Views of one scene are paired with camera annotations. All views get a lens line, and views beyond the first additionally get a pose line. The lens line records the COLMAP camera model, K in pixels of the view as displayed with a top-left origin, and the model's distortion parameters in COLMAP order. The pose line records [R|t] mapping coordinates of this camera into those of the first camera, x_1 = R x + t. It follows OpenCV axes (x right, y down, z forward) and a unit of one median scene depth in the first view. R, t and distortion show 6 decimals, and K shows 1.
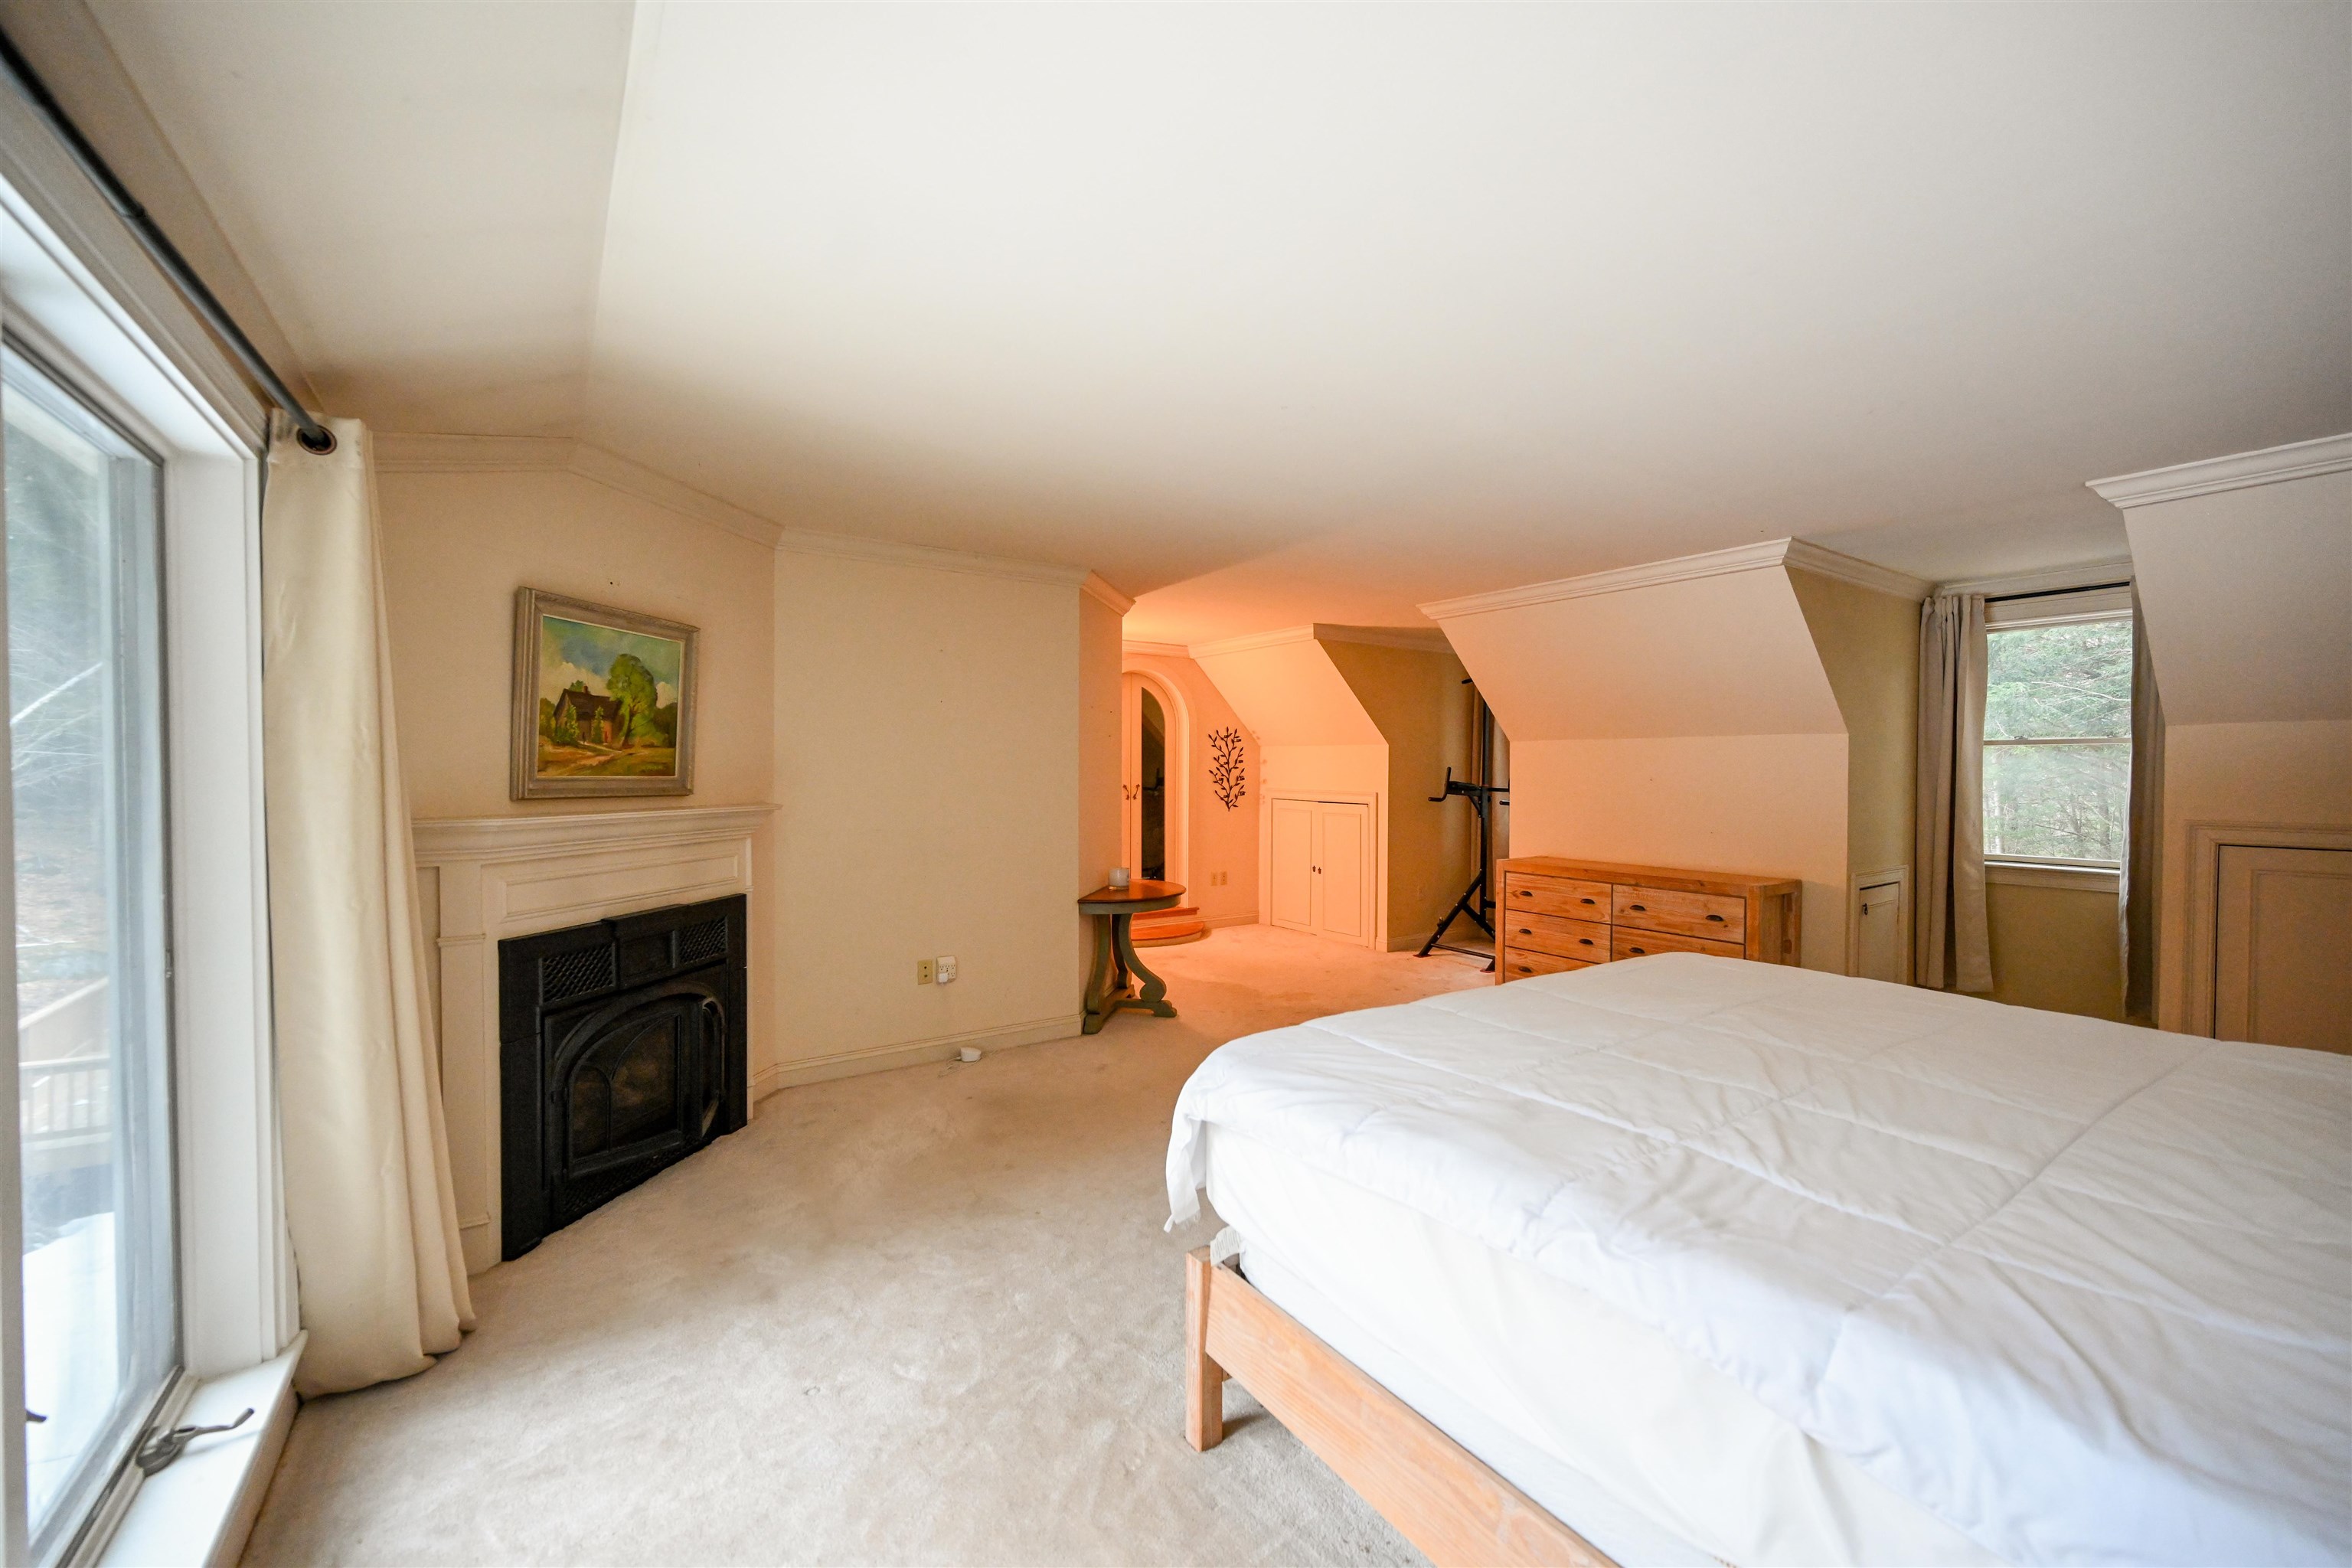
lens RADIAL K [[937.1, 0, 1180.6], [0, 937.1, 784.2], [0, 0, 1]] dist [-0.002519, -0.000630]
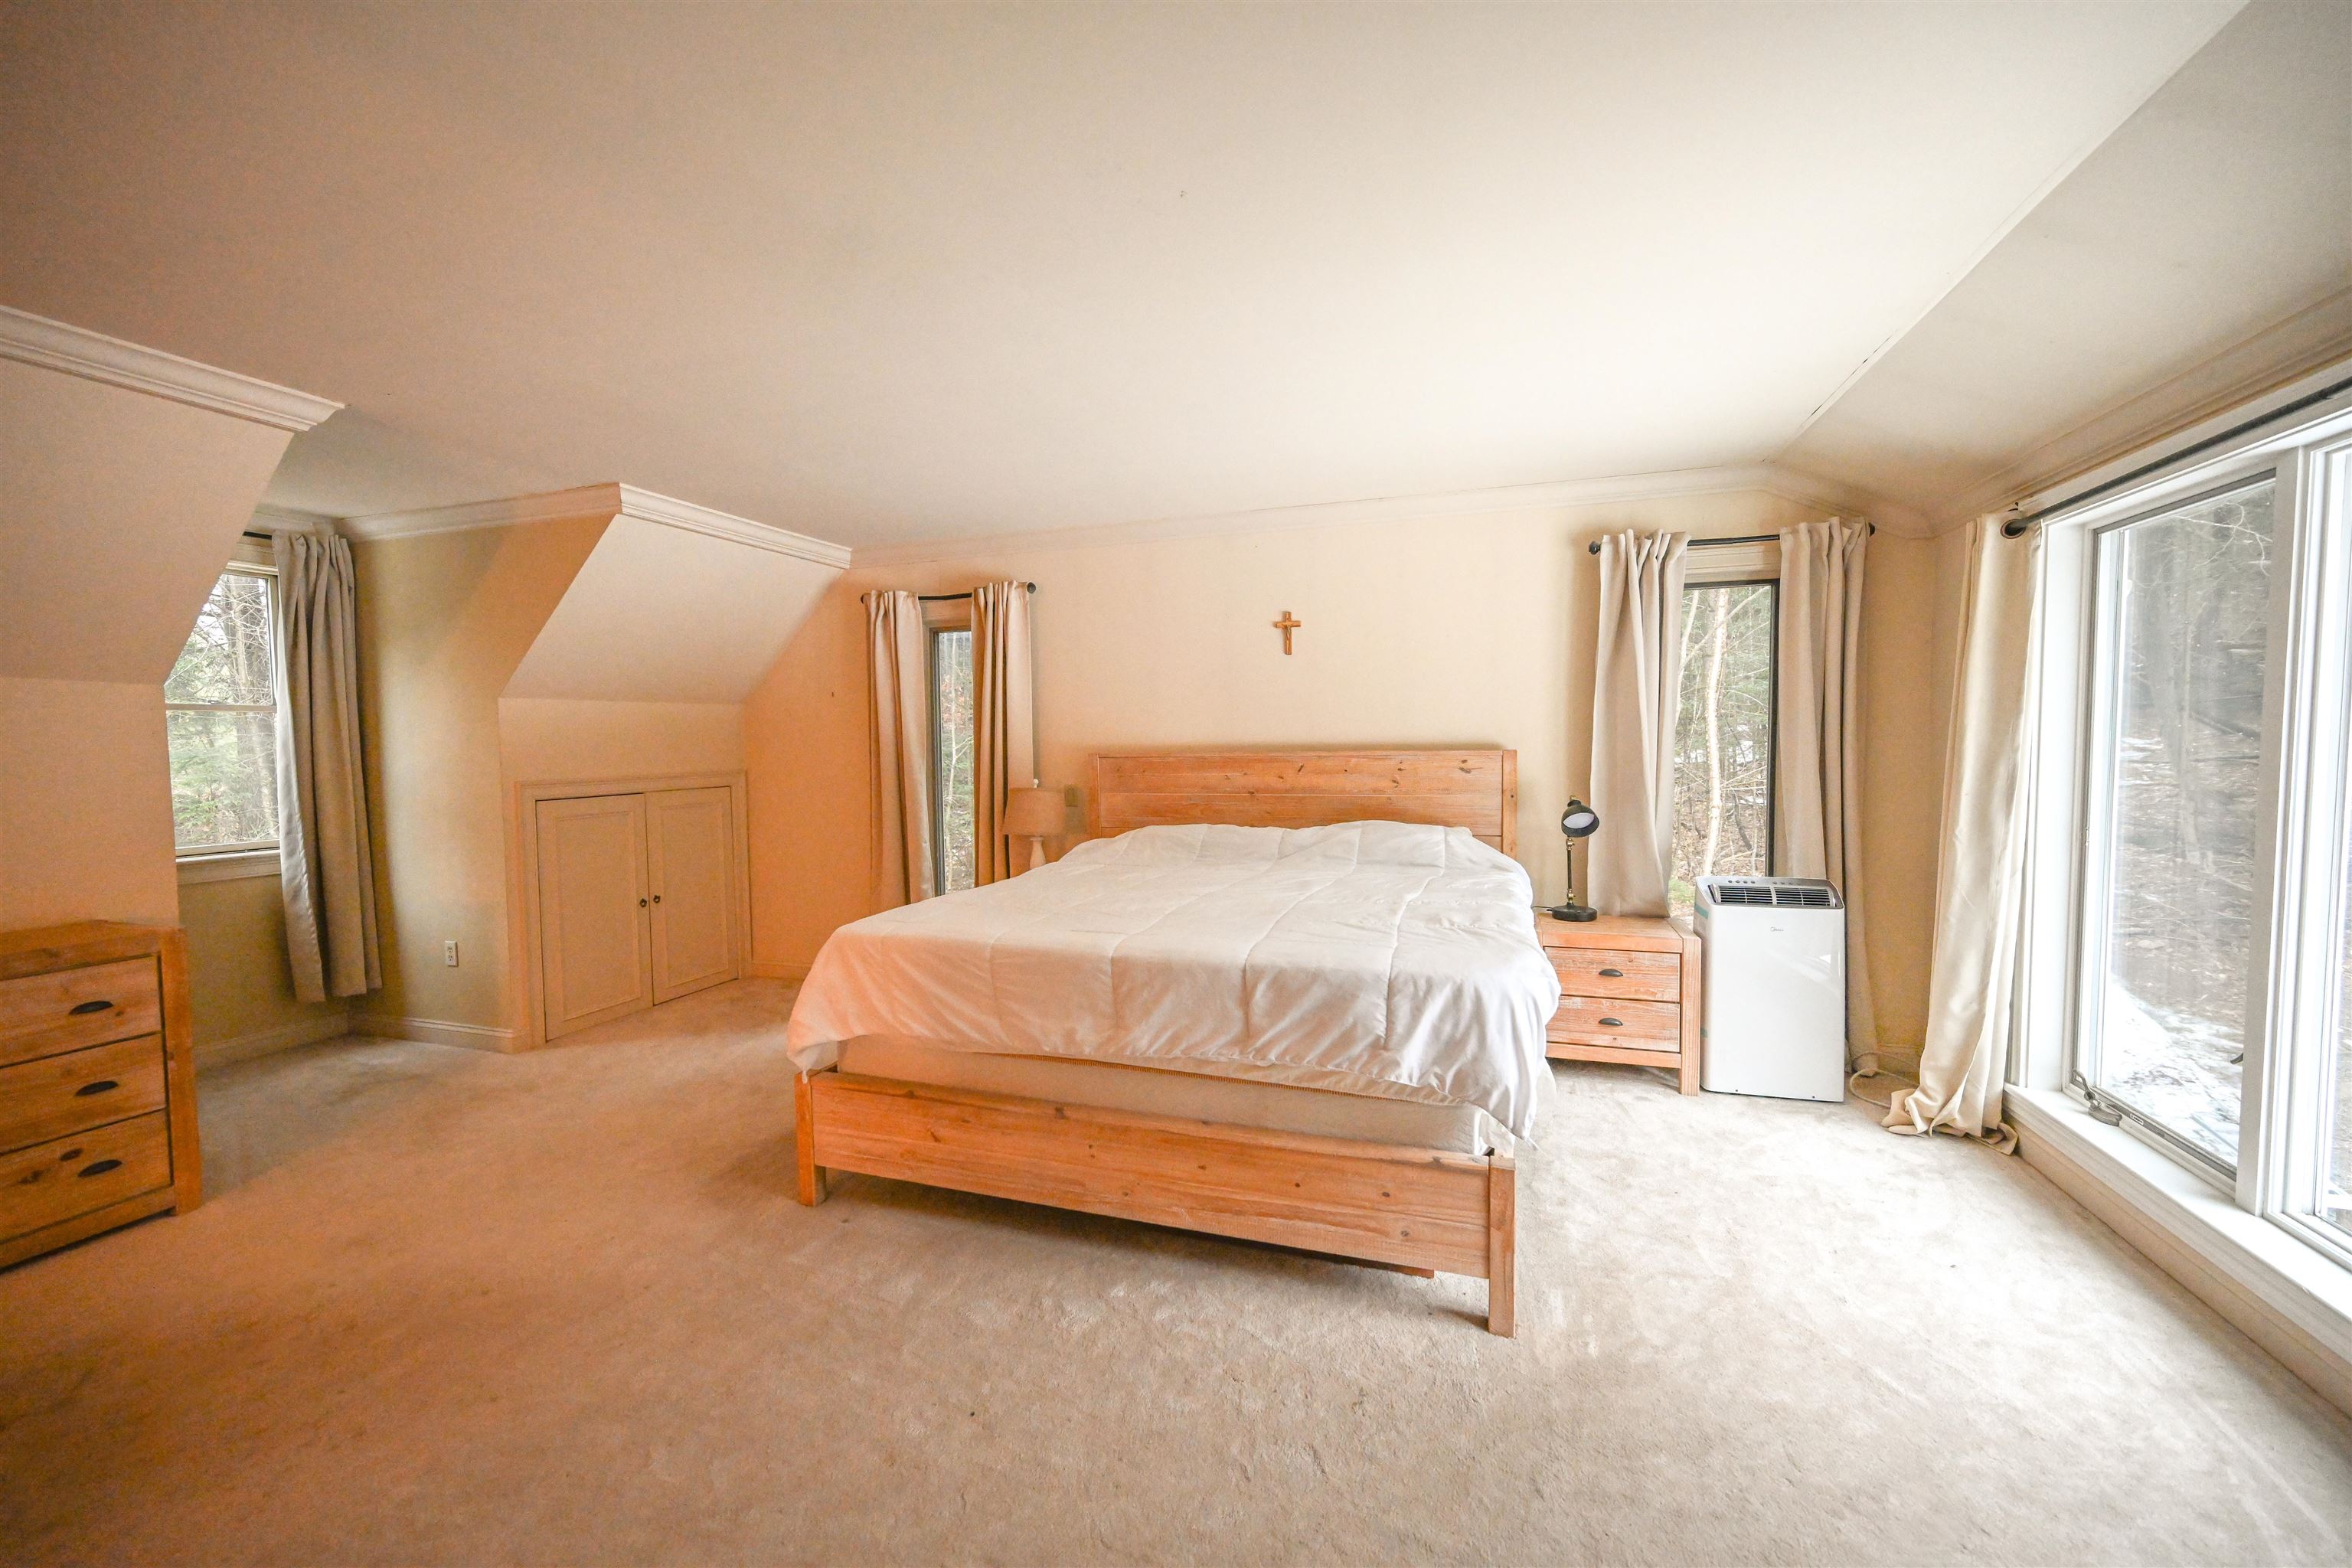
lens RADIAL K [[937.1, 0, 1177.8], [0, 937.1, 785.0], [0, 0, 1]] dist [-0.002519, -0.000630]
pose [[-0.607338, -0.035084, 0.793669, -0.258913], [0.023021, 0.997828, 0.061725, -0.007444], [-0.794110, 0.055759, -0.605211, 0.842200]]
